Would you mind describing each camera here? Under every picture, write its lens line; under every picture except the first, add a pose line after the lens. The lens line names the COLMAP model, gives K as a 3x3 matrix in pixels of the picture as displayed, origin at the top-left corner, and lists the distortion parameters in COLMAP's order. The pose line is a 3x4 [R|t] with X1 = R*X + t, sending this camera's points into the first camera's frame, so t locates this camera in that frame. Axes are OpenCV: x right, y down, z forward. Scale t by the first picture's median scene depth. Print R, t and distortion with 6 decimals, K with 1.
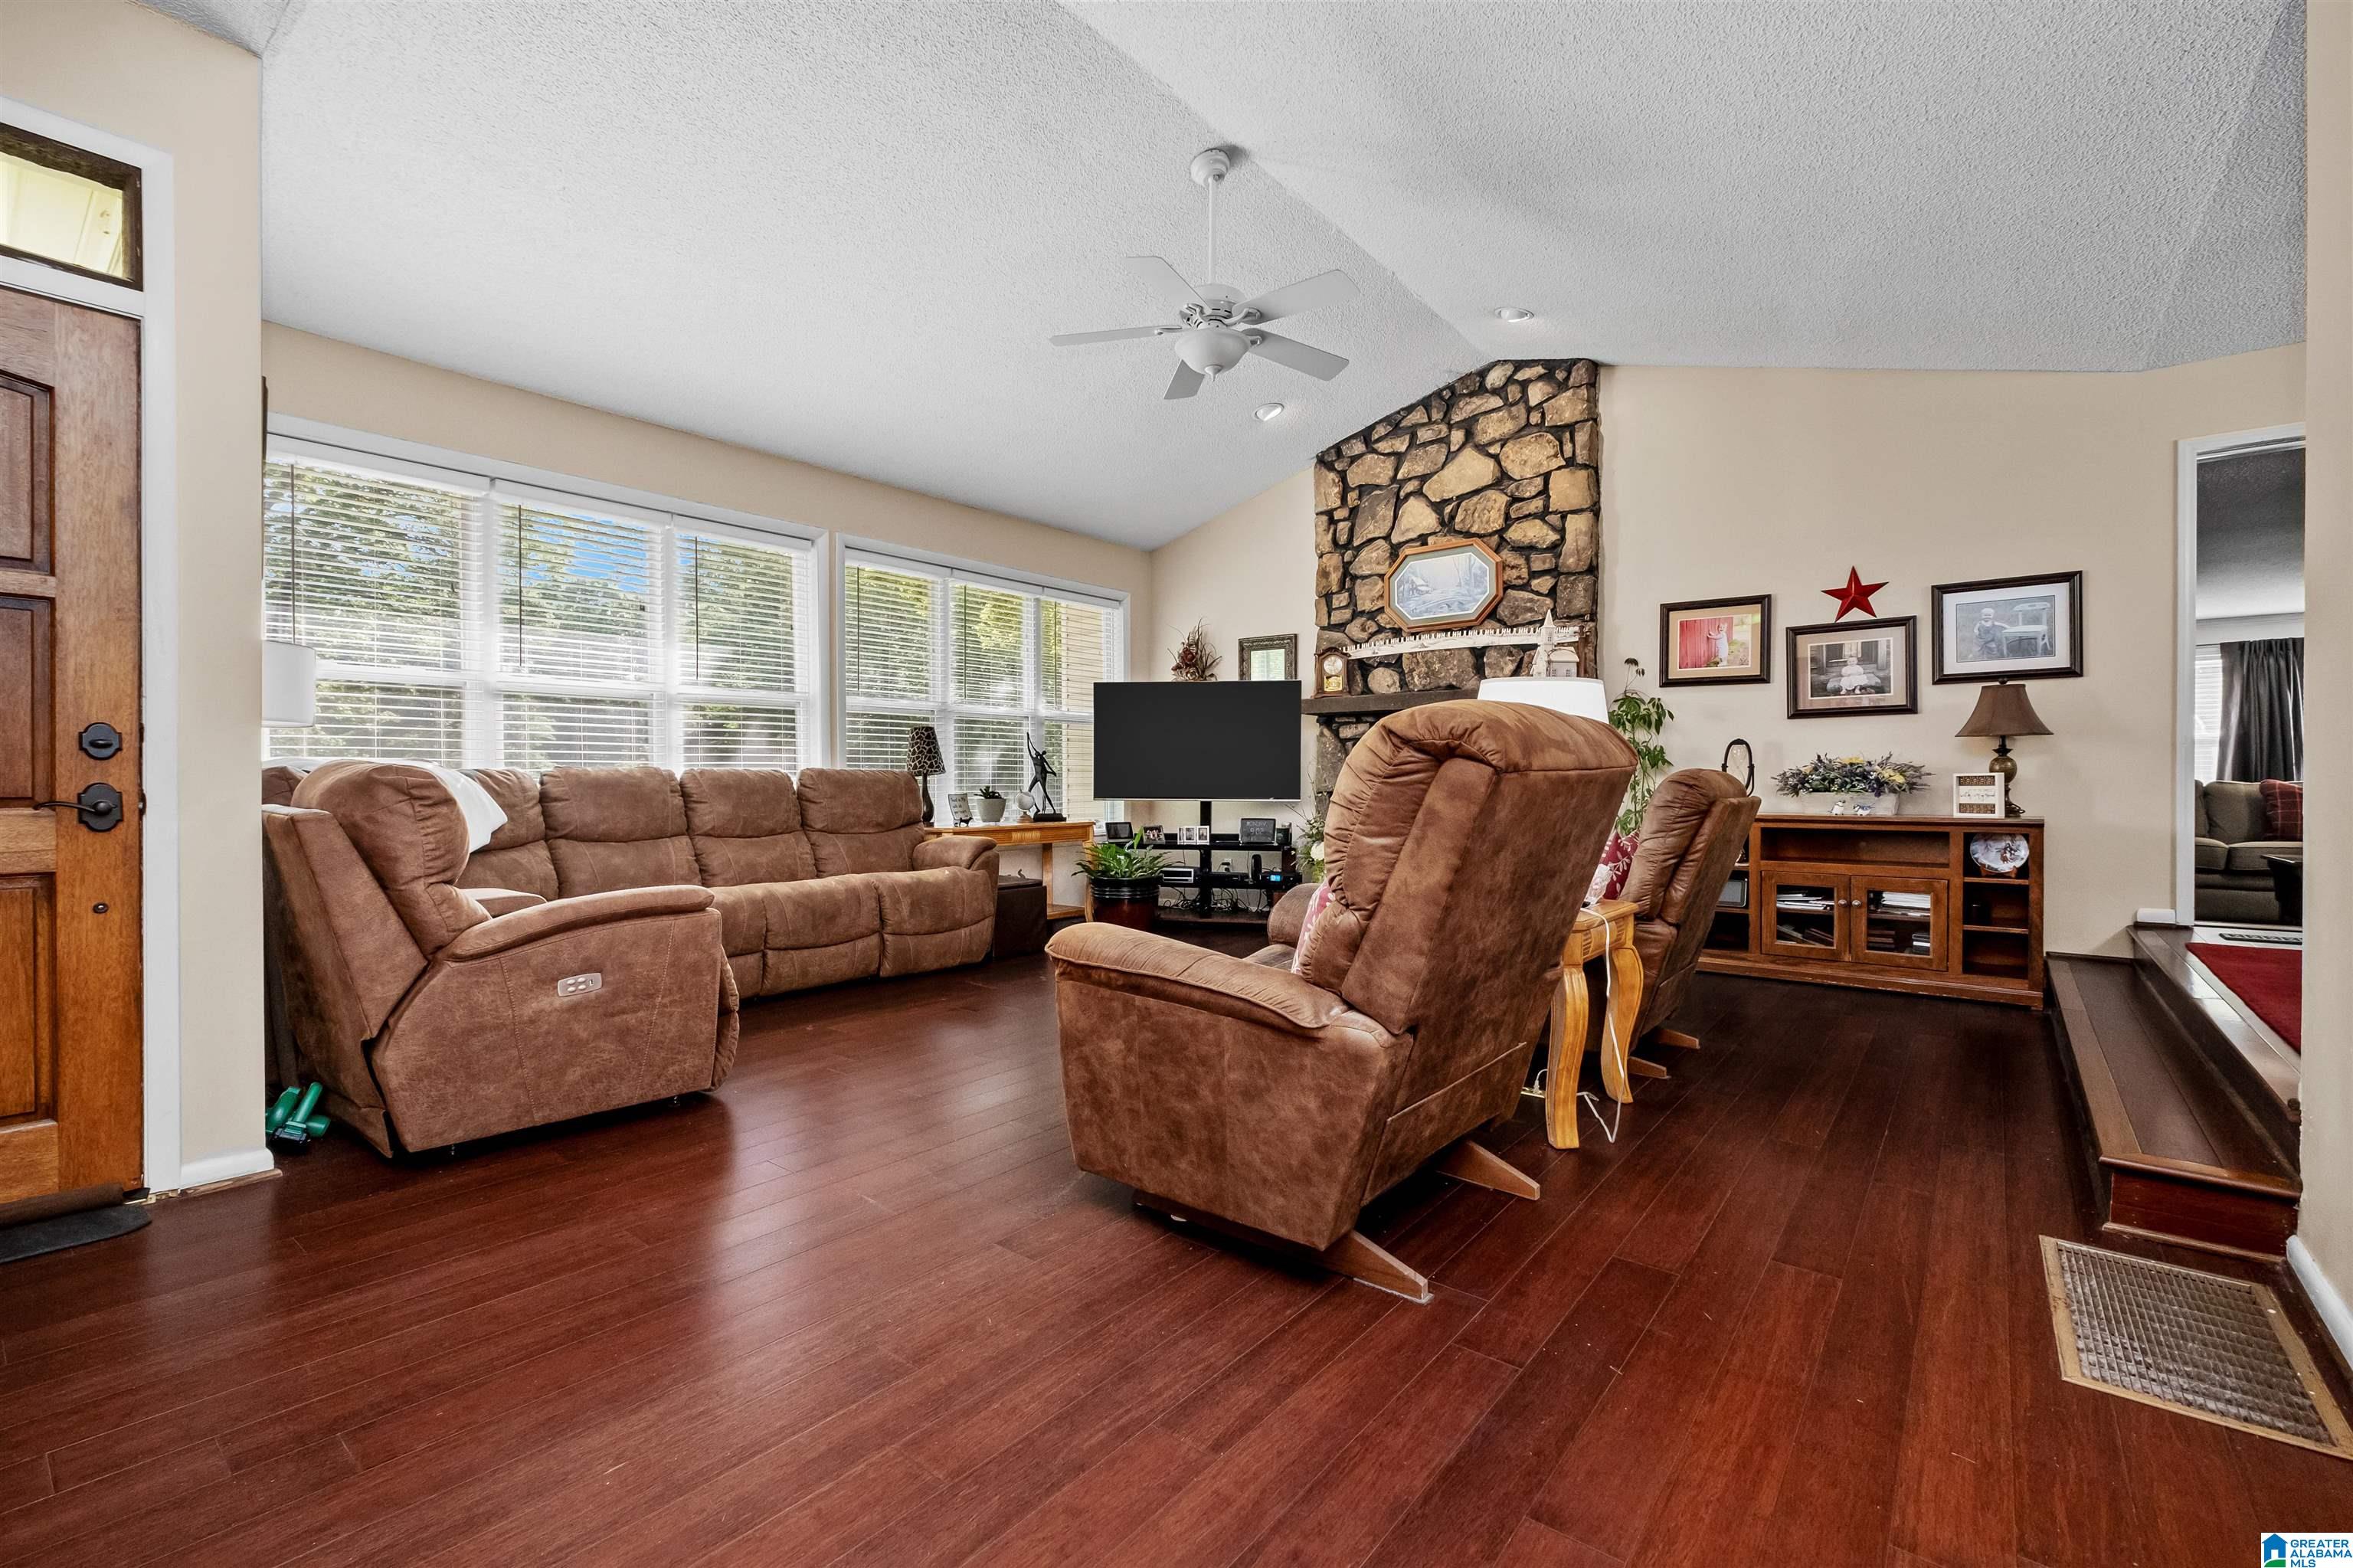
lens RADIAL K [[1021.9, 0, 1184.4], [0, 1021.9, 783.5], [0, 0, 1]] dist [-0.002324, 0.000301]
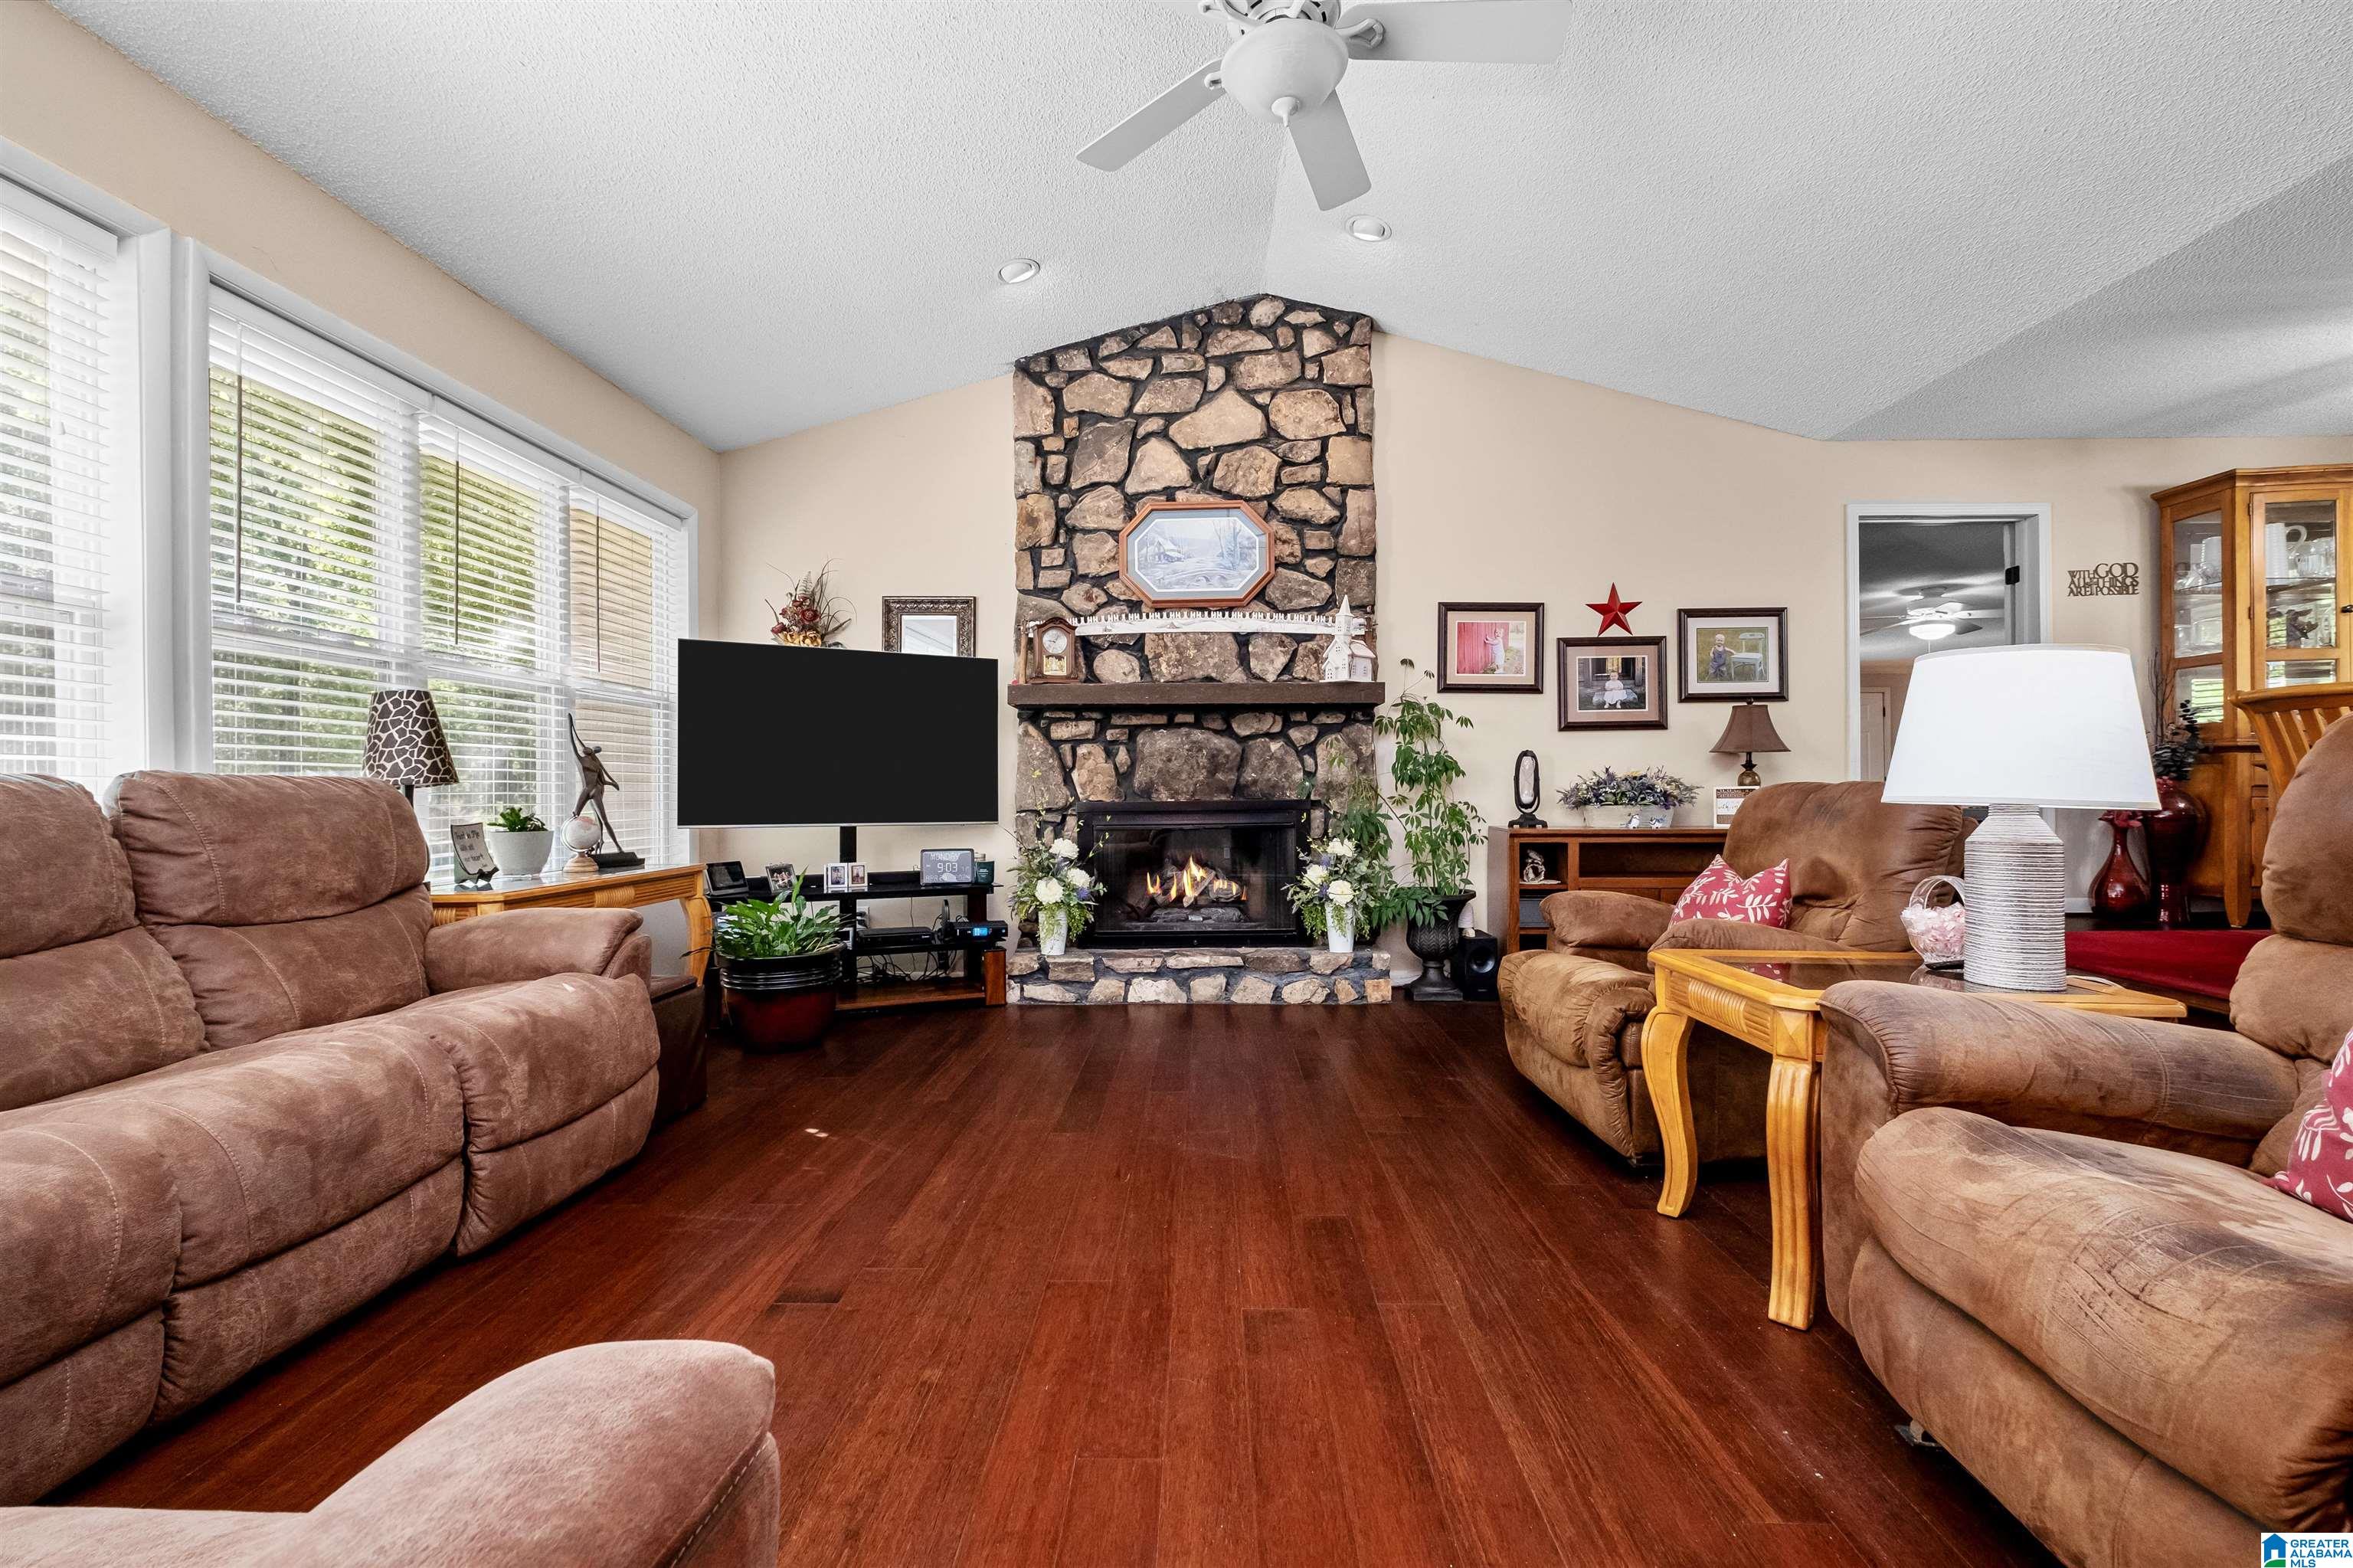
lens RADIAL K [[1021.9, 0, 1184.4], [0, 1021.9, 783.5], [0, 0, 1]] dist [-0.002324, 0.000301]
pose [[0.798379, 0.002909, 0.602148, -0.249049], [0.004703, 0.999928, -0.011066, -0.003035], [-0.602137, 0.011667, 0.798308, 0.373284]]
